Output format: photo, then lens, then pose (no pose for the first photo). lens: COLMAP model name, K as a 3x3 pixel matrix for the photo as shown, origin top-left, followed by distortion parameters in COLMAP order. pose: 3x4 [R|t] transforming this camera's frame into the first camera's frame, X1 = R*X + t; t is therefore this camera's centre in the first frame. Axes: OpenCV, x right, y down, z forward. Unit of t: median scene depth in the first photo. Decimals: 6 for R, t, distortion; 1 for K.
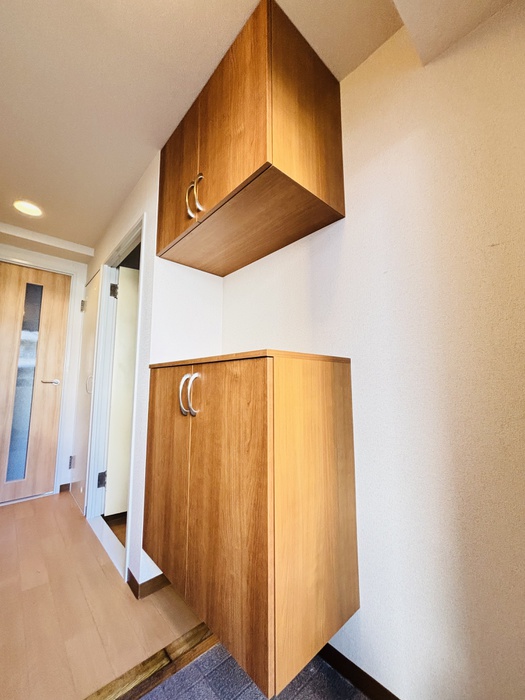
lens RADIAL K [[283.0, 0, 262.5], [0, 283.0, 350.0], [0, 0, 1]] dist [0.001735, -0.000368]
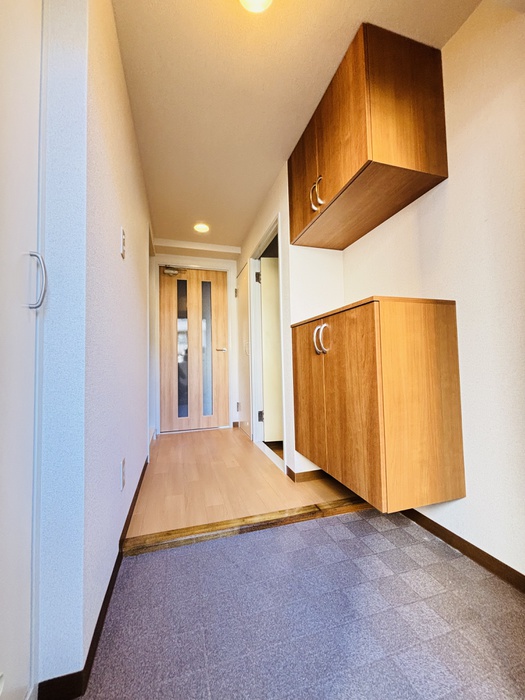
lens RADIAL K [[283.0, 0, 262.5], [0, 283.0, 350.0], [0, 0, 1]] dist [0.001735, -0.000368]
pose [[0.903715, -0.040207, -0.426243, 0.079994], [0.071442, 0.995784, 0.057538, 0.110042], [0.422132, -0.082450, 0.902777, -0.422191]]
